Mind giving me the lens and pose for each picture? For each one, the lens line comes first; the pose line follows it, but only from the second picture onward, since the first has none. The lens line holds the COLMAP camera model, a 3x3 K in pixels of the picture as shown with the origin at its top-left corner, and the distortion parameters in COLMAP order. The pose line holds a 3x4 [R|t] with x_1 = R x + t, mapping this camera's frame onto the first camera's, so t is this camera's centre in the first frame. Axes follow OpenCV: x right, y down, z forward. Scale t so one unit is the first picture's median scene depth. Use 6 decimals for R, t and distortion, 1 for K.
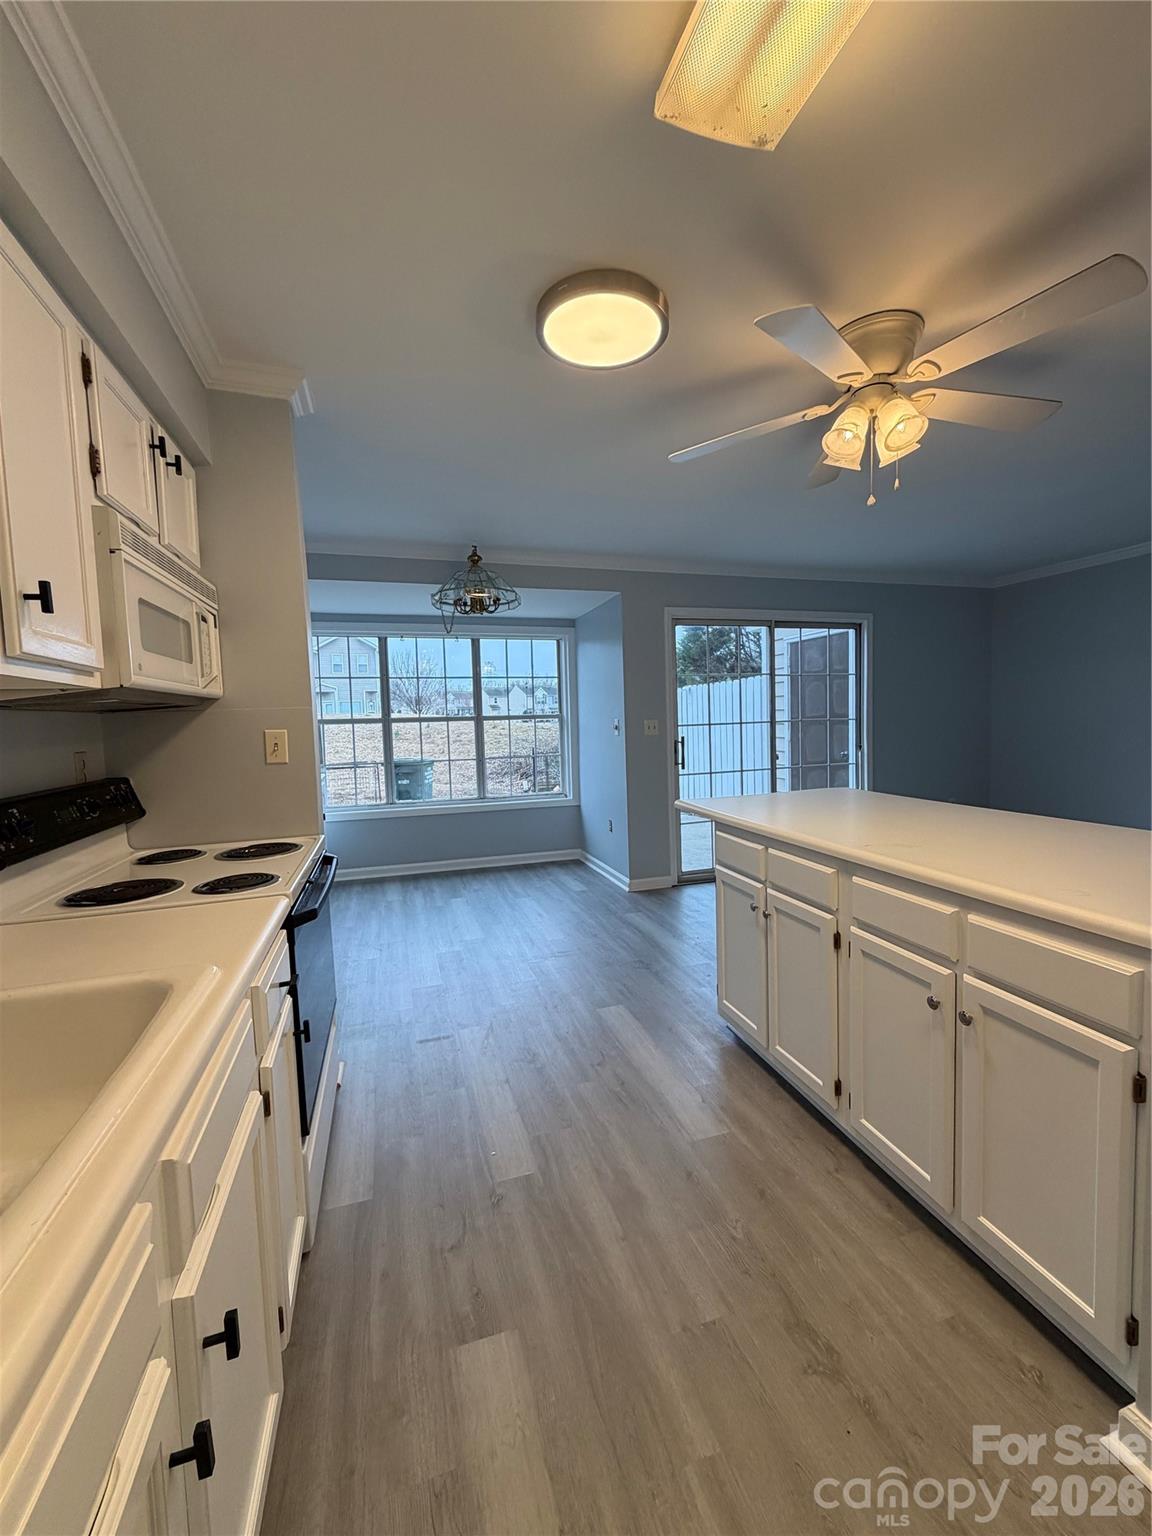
lens RADIAL K [[611.5, 0, 577.0], [0, 611.5, 761.1], [0, 0, 1]] dist [-0.002005, -0.000372]
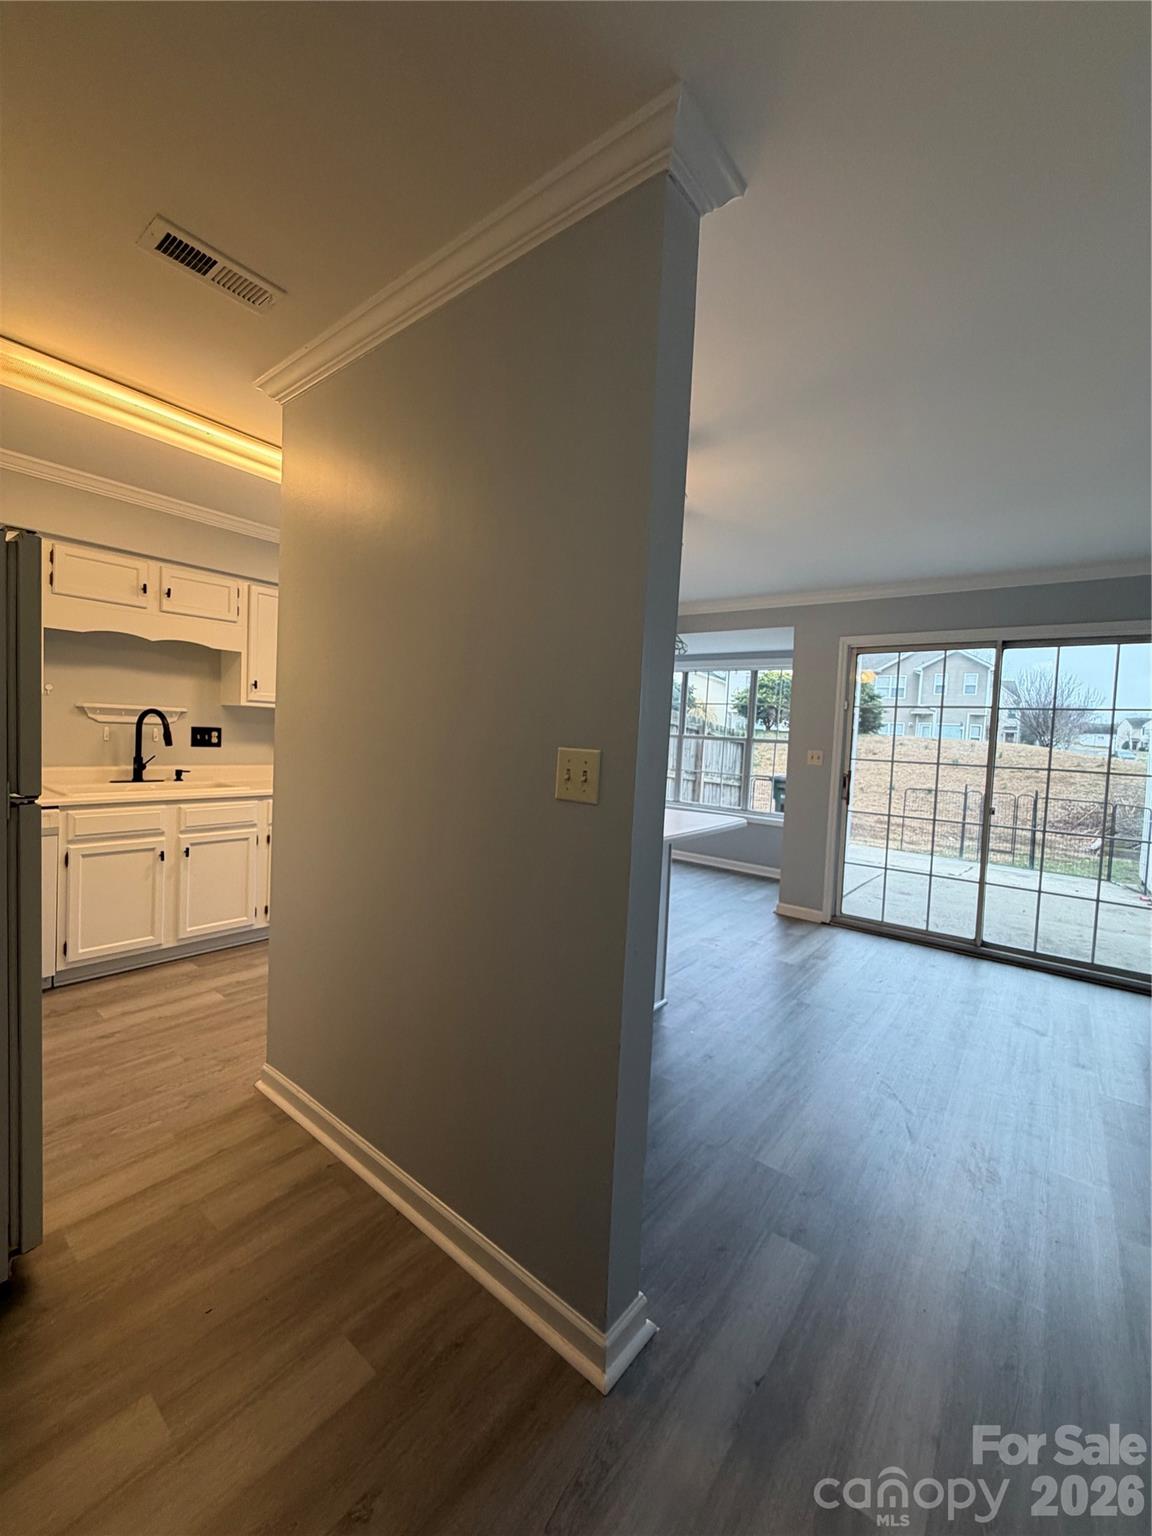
lens RADIAL K [[611.5, 0, 577.0], [0, 611.5, 761.1], [0, 0, 1]] dist [-0.002005, -0.000372]
pose [[0.564117, 0.093913, -0.820337, 2.208951], [-0.120508, 0.992237, 0.030724, -0.102103], [0.816854, 0.081525, 0.571055, 0.335251]]
